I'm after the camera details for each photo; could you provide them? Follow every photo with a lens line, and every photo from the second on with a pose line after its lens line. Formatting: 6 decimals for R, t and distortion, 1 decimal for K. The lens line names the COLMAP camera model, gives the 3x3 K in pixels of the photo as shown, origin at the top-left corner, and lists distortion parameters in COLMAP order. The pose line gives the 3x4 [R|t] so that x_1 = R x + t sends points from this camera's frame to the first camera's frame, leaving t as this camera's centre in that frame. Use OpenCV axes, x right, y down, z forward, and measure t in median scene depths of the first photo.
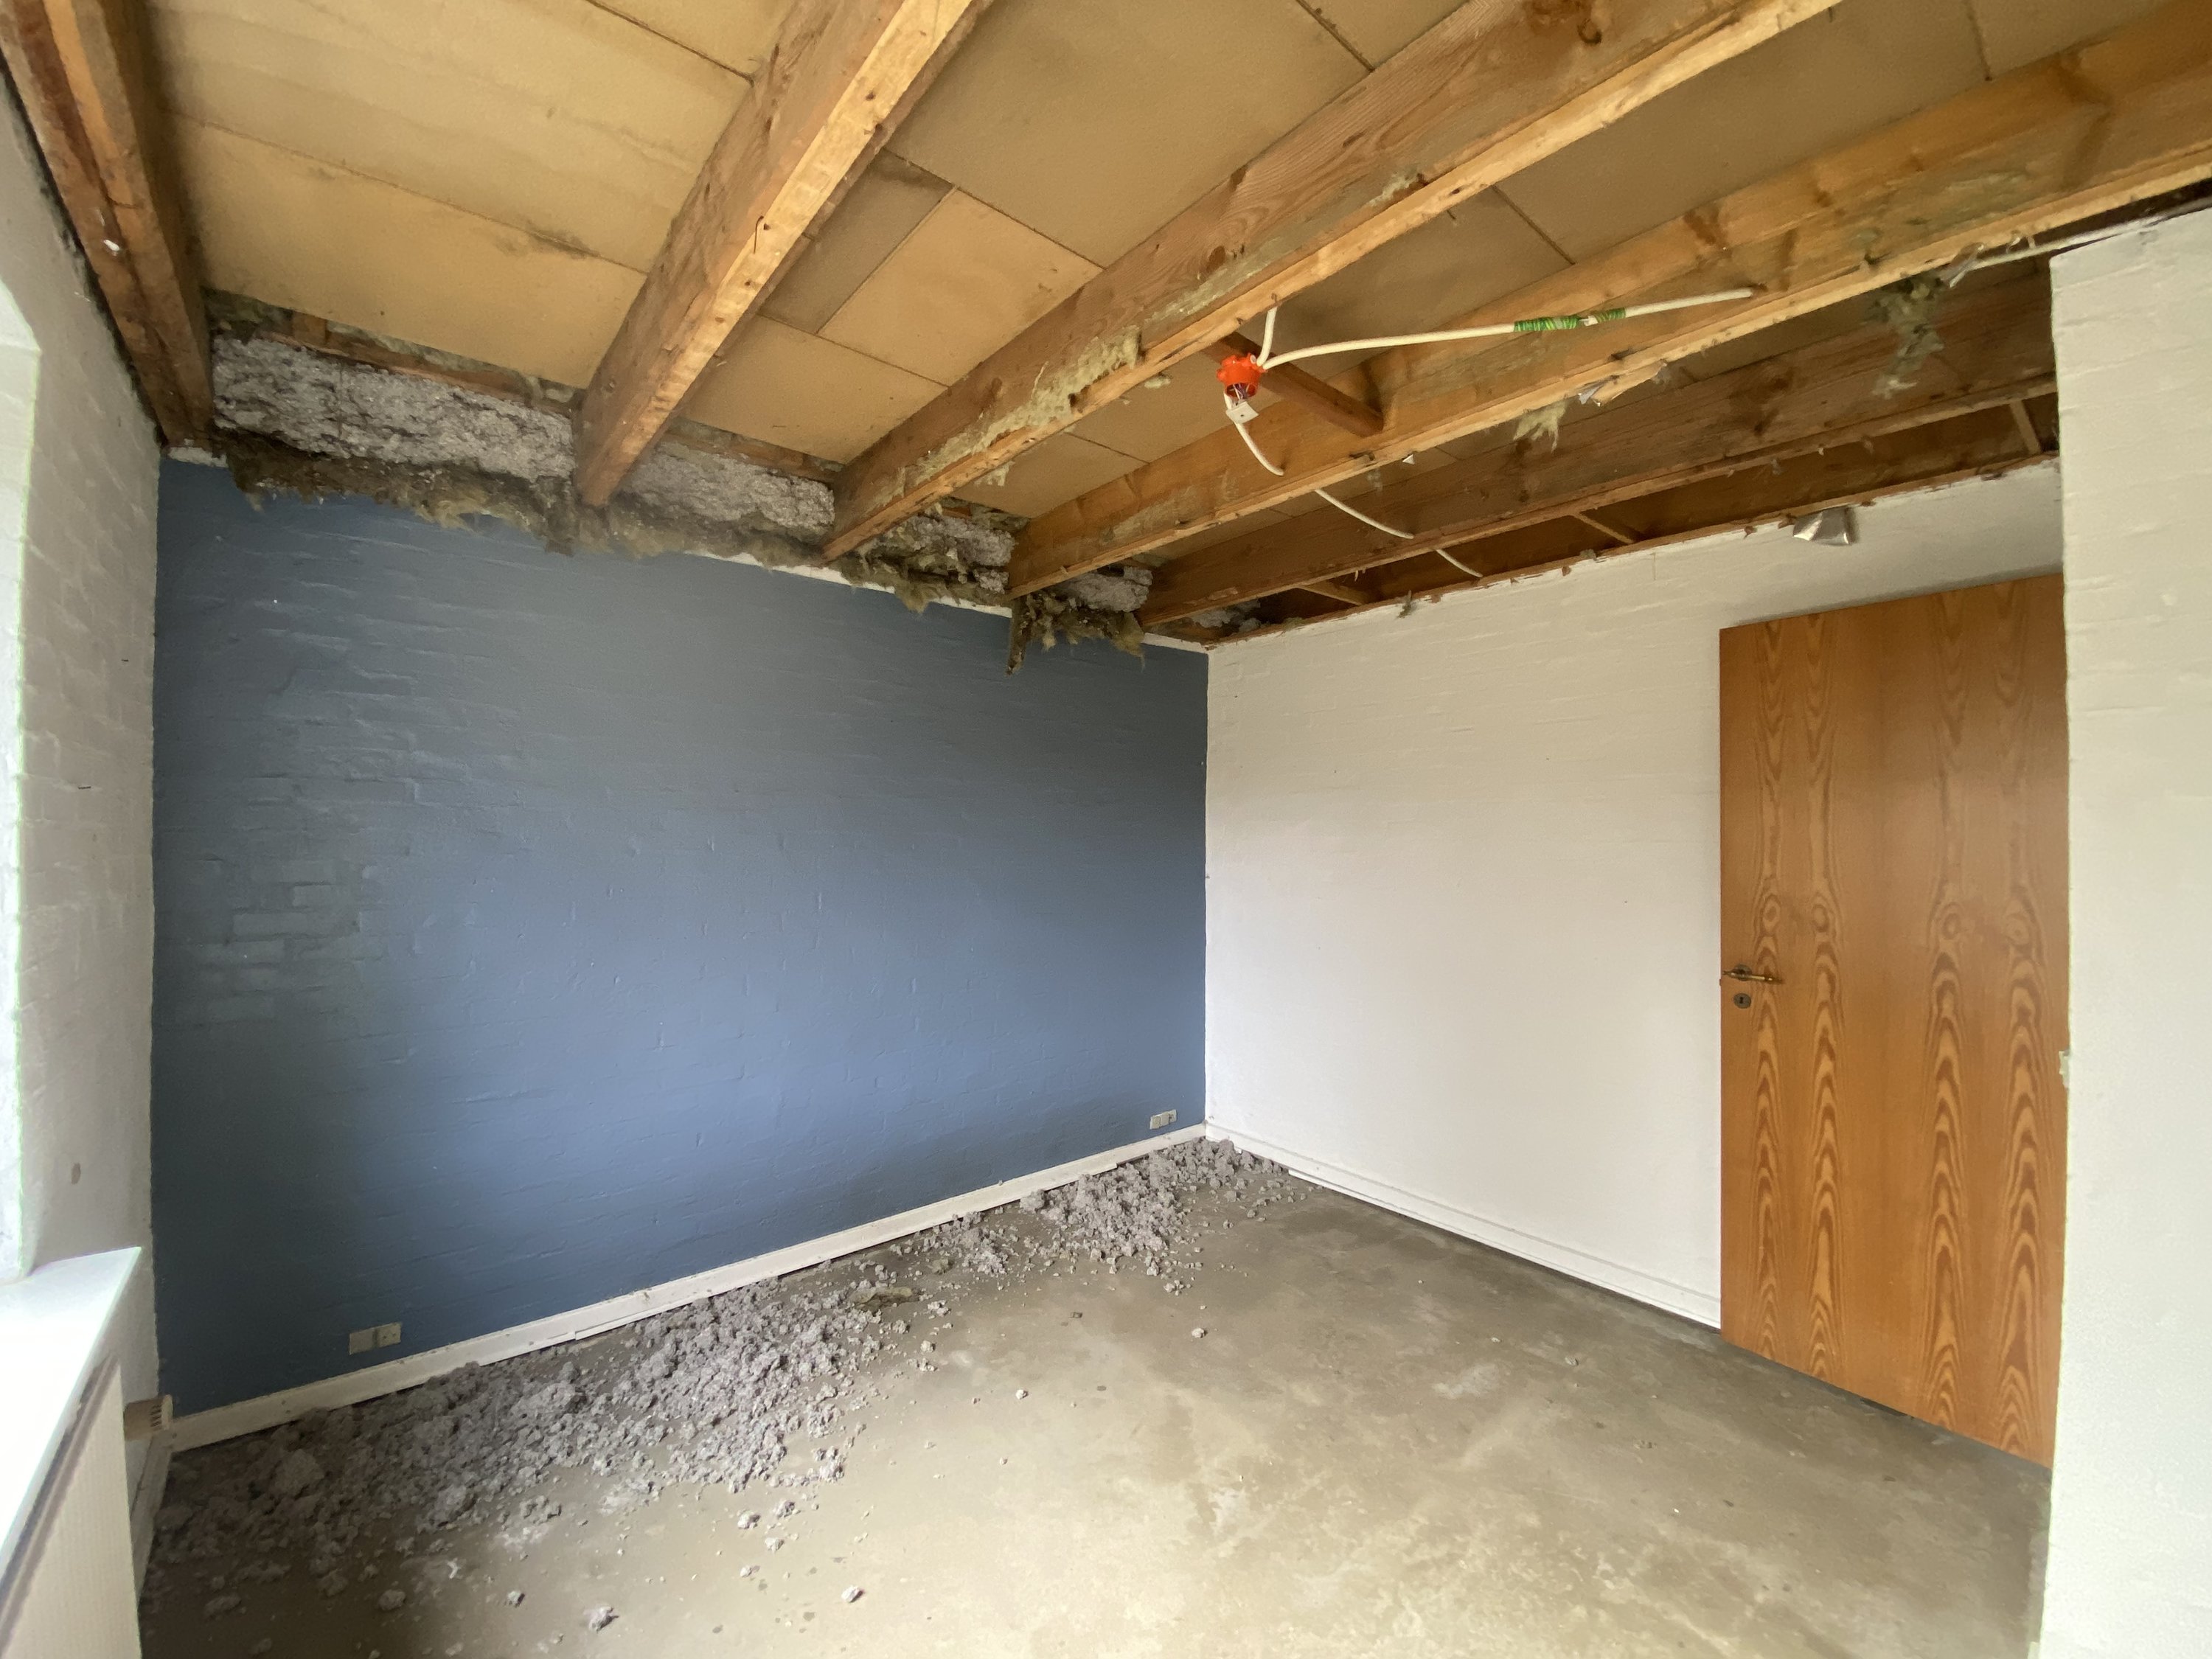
lens RADIAL K [[906.0, 0, 1094.4], [0, 906.0, 828.4], [0, 0, 1]] dist [0.007578, -0.006781]
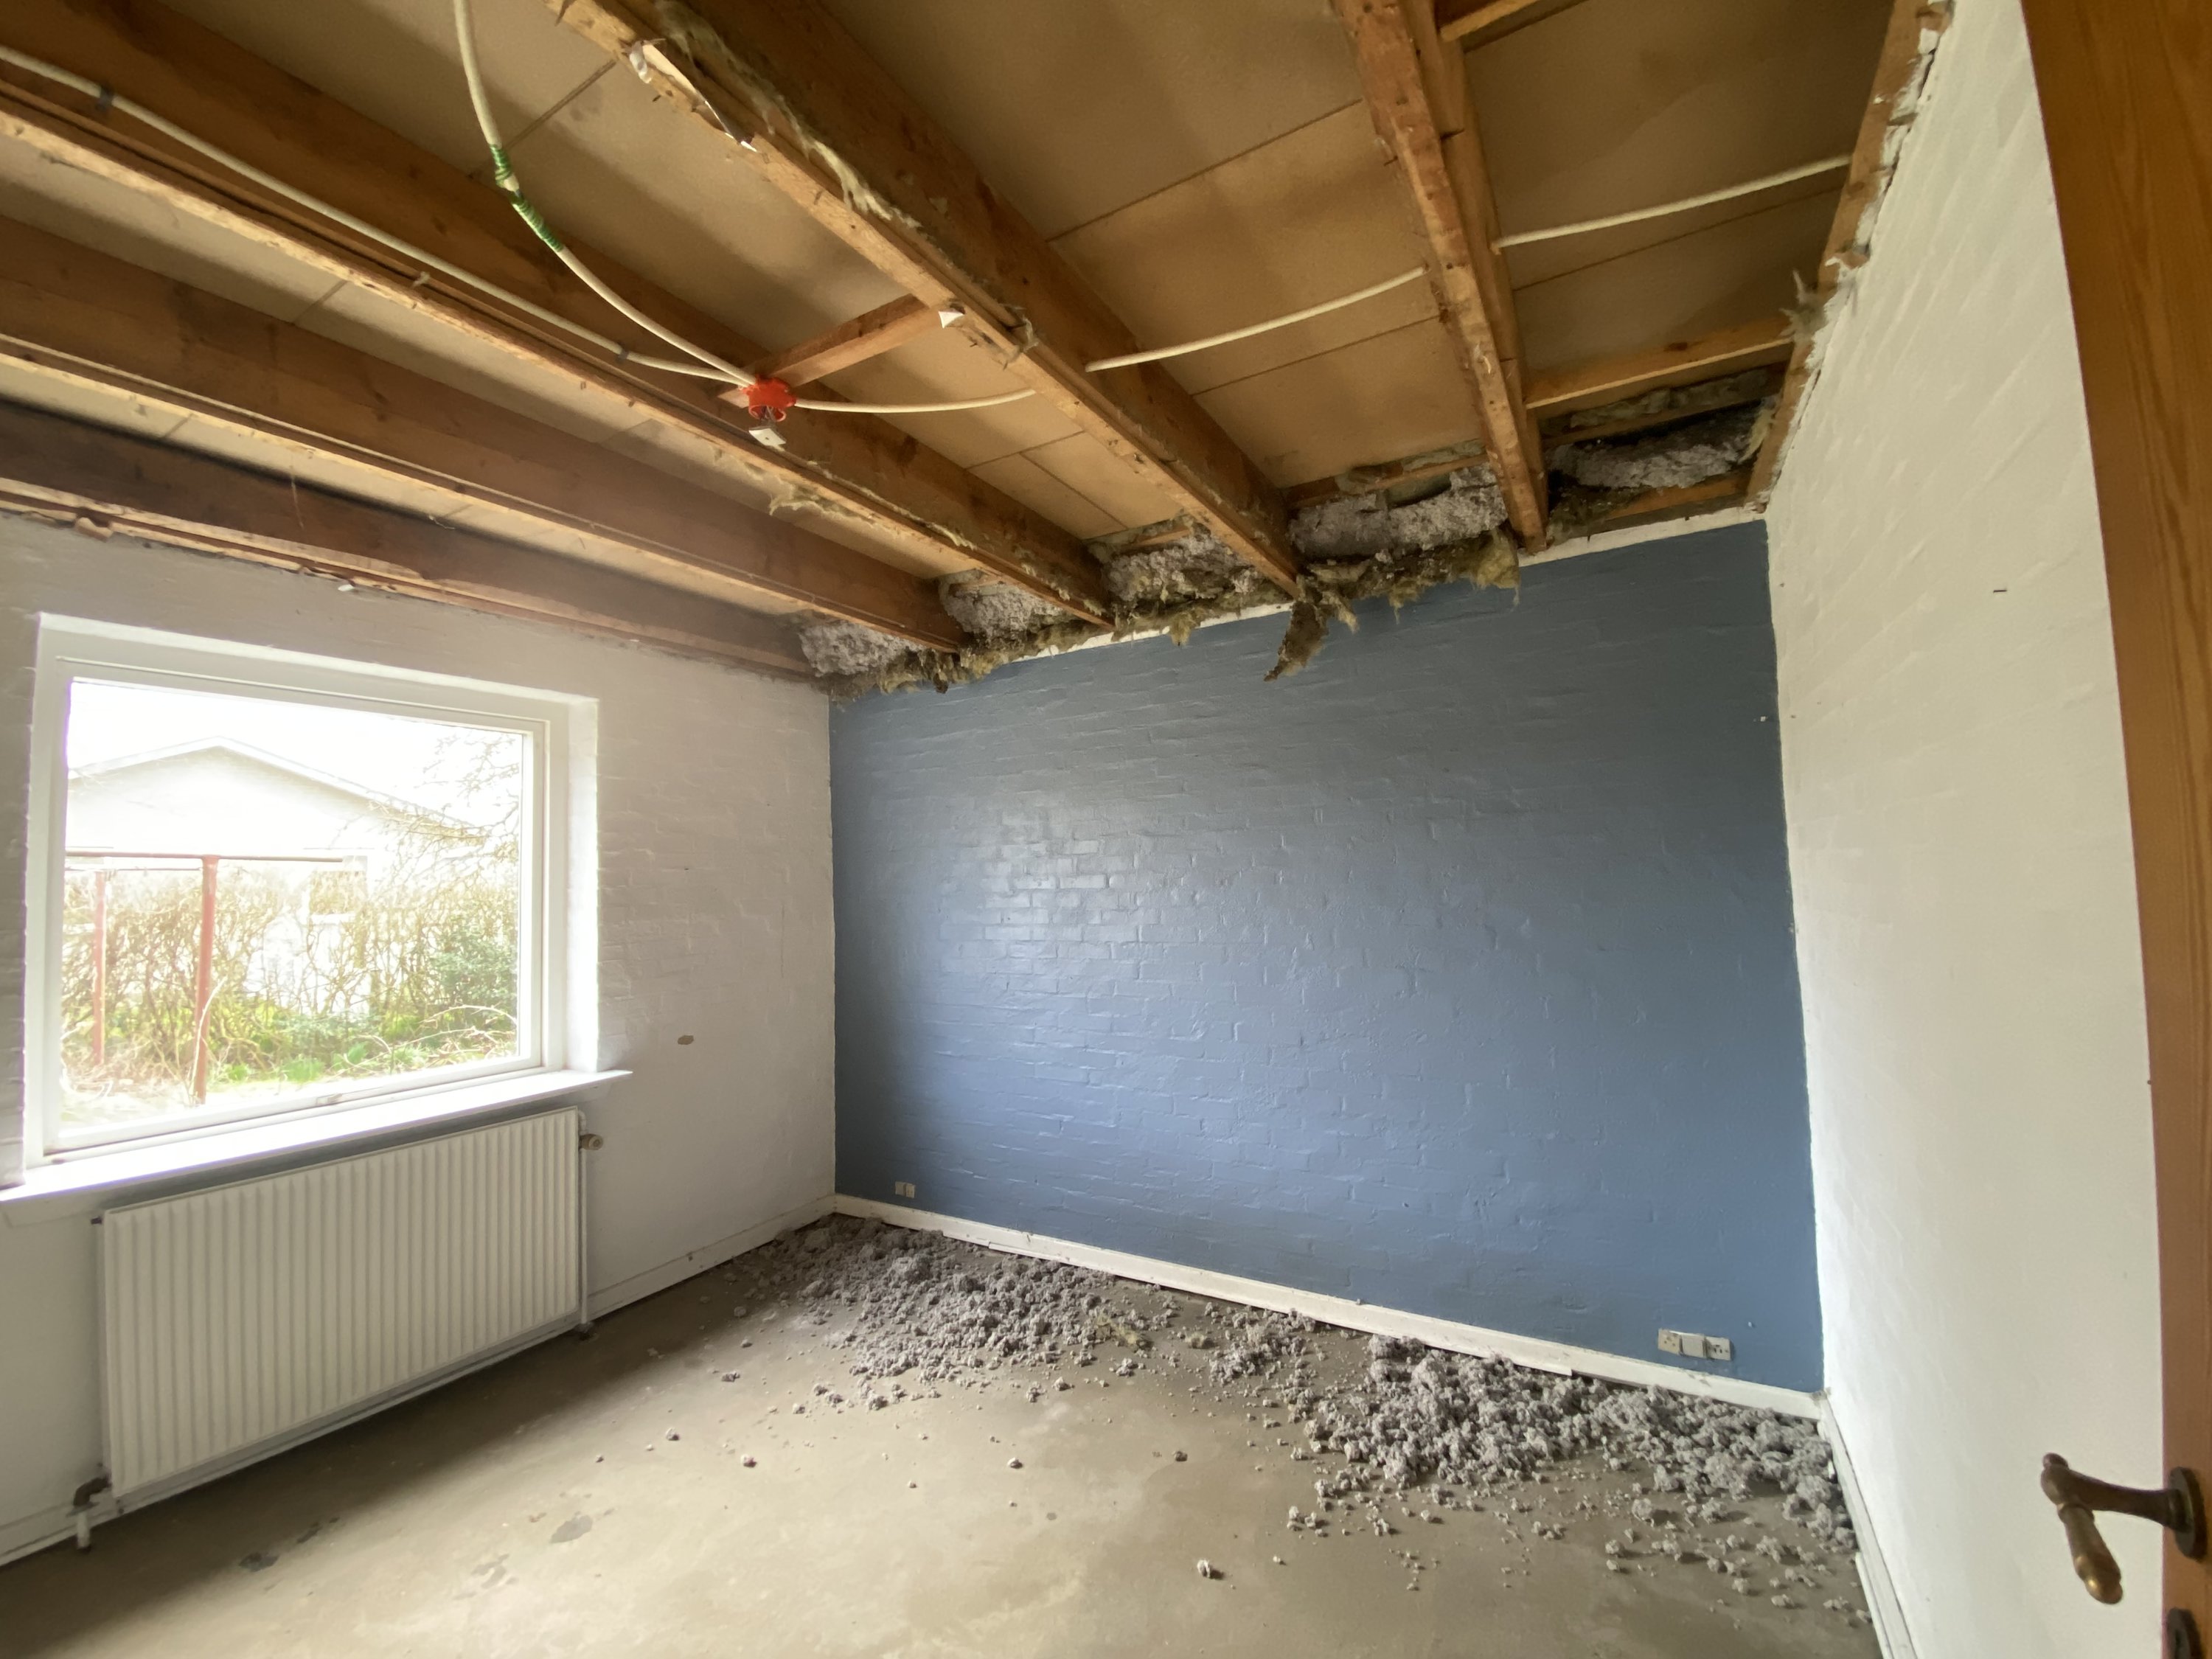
lens RADIAL K [[906.0, 0, 1099.4], [0, 906.0, 835.2], [0, 0, 1]] dist [0.007578, -0.006781]
pose [[0.342927, -0.051324, -0.937959, 0.690509], [0.038133, 0.998444, -0.040692, 0.003581], [0.938588, -0.021813, 0.344350, 0.603518]]
